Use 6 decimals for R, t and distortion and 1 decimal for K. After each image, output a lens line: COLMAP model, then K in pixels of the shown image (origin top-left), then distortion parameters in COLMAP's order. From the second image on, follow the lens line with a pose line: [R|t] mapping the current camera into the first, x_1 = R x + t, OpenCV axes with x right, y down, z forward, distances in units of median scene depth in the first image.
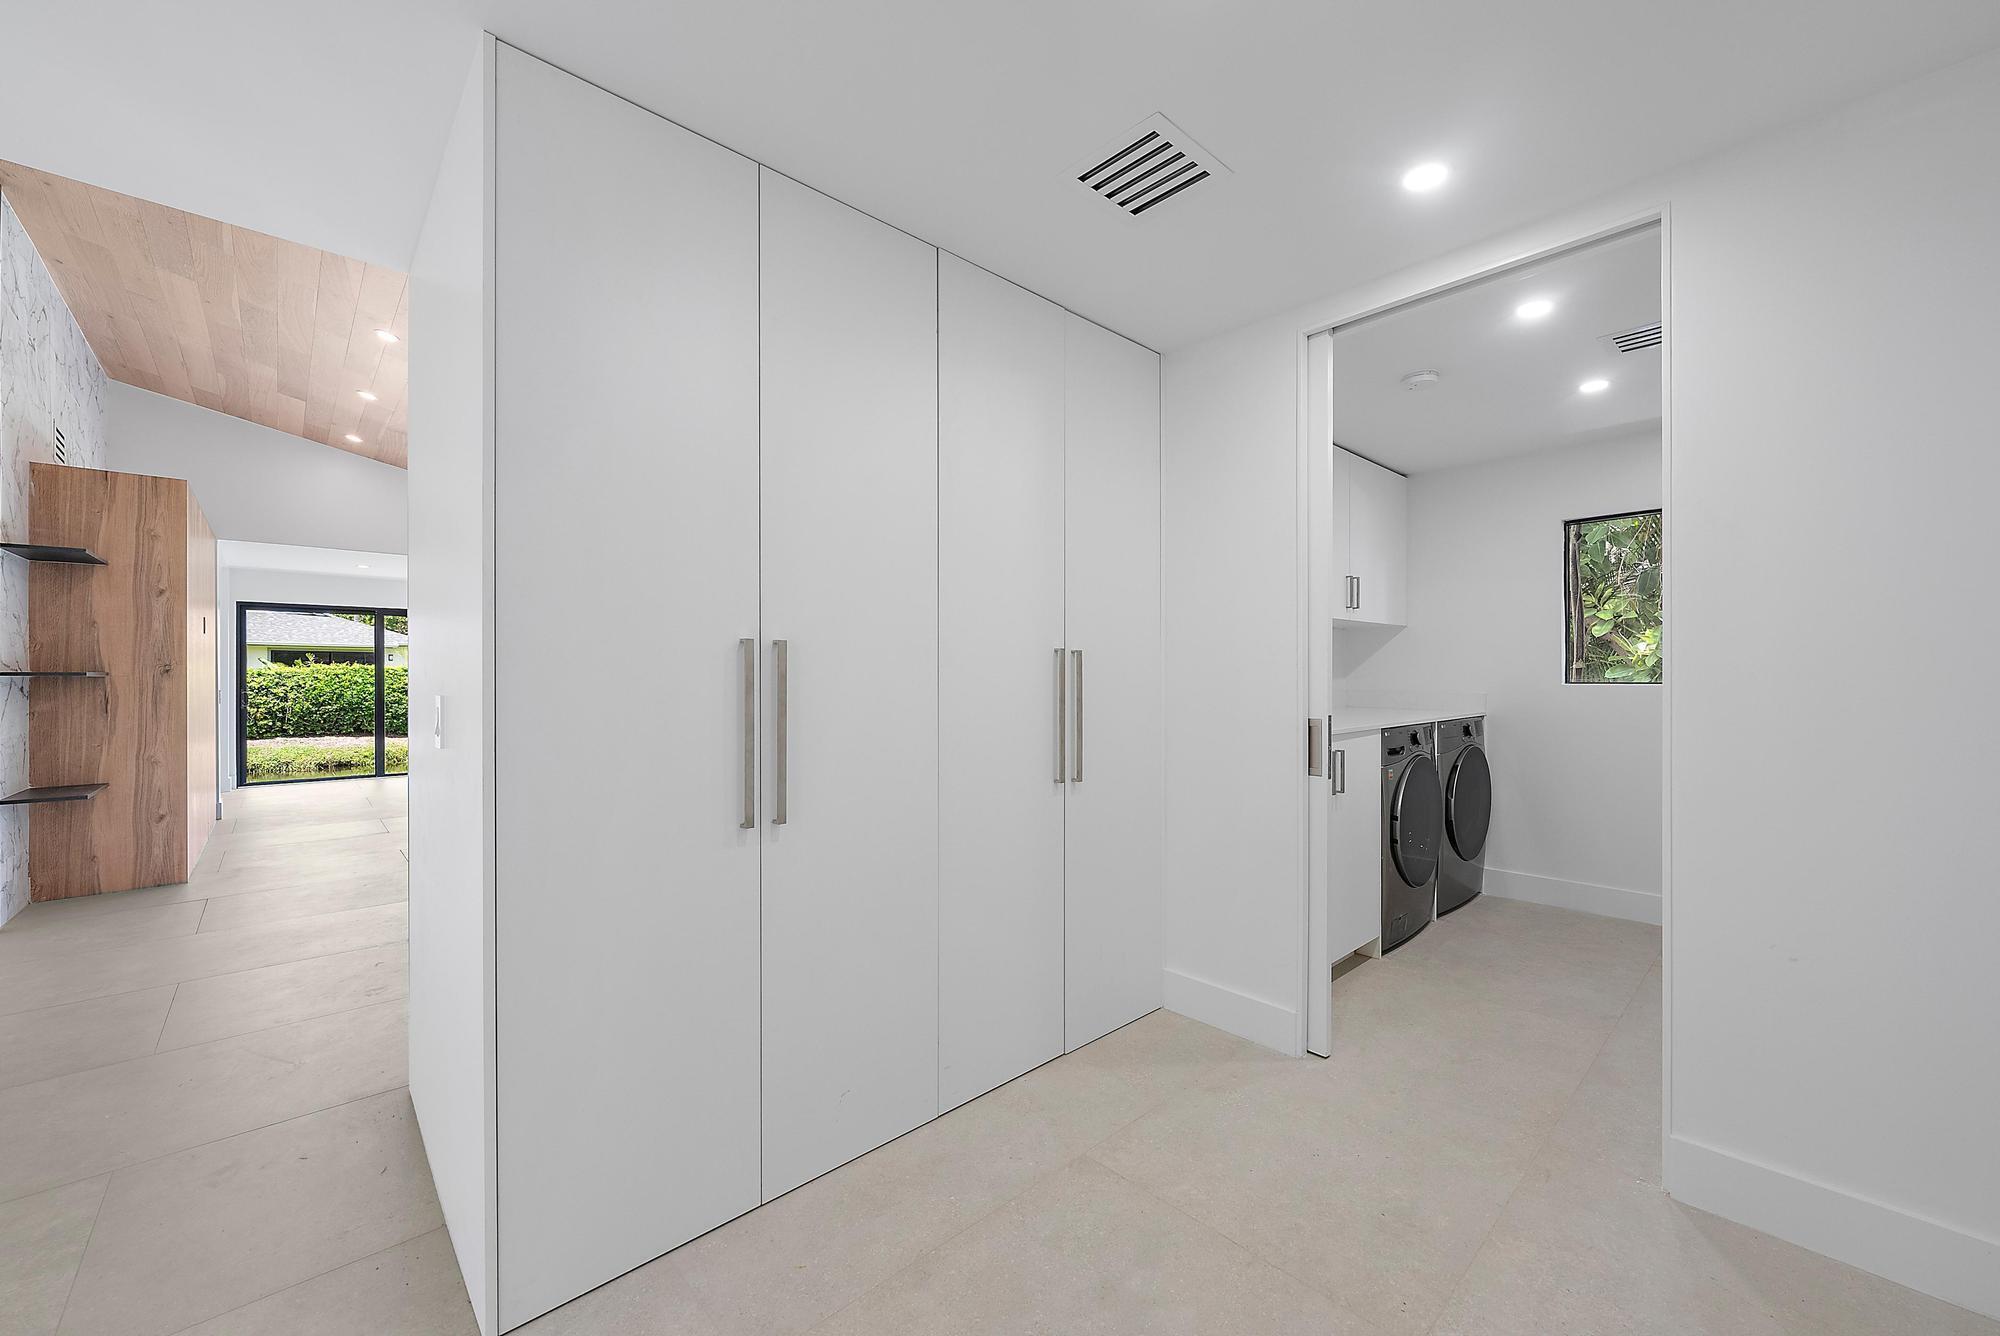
lens RADIAL K [[761.6, 0, 989.8], [0, 761.6, 677.9], [0, 0, 1]] dist [0.000899, 0.000104]
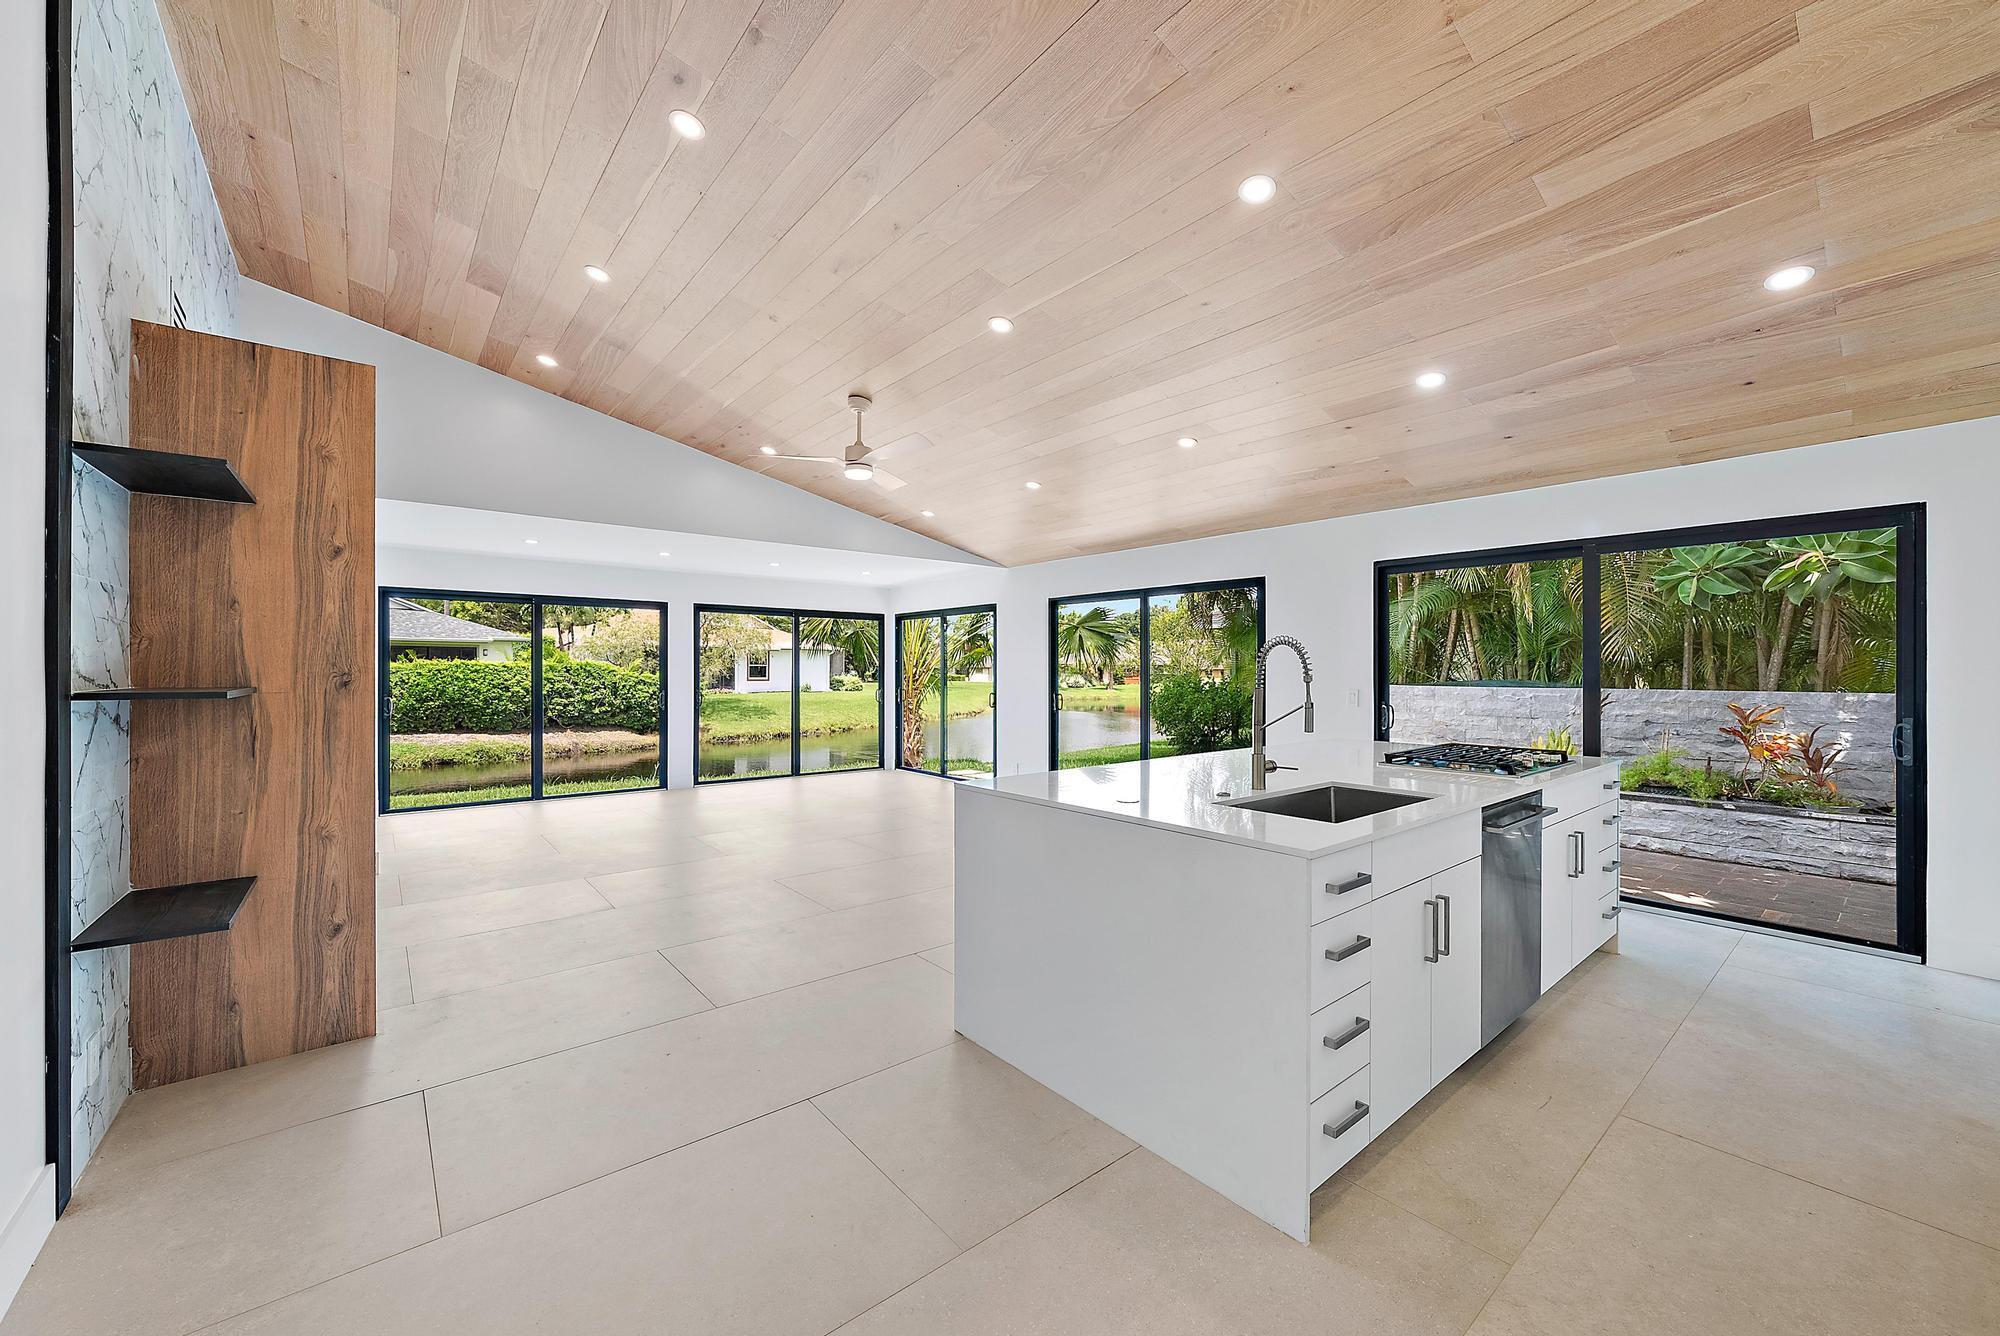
lens RADIAL K [[772.8, 0, 1005.2], [0, 772.8, 677.4], [0, 0, 1]] dist [-0.000557, 0.000001]
pose [[0.998002, 0.005198, -0.062970, -0.536111], [-0.004953, 0.999980, 0.004048, -0.019478], [0.062990, -0.003728, 0.998007, 0.437391]]
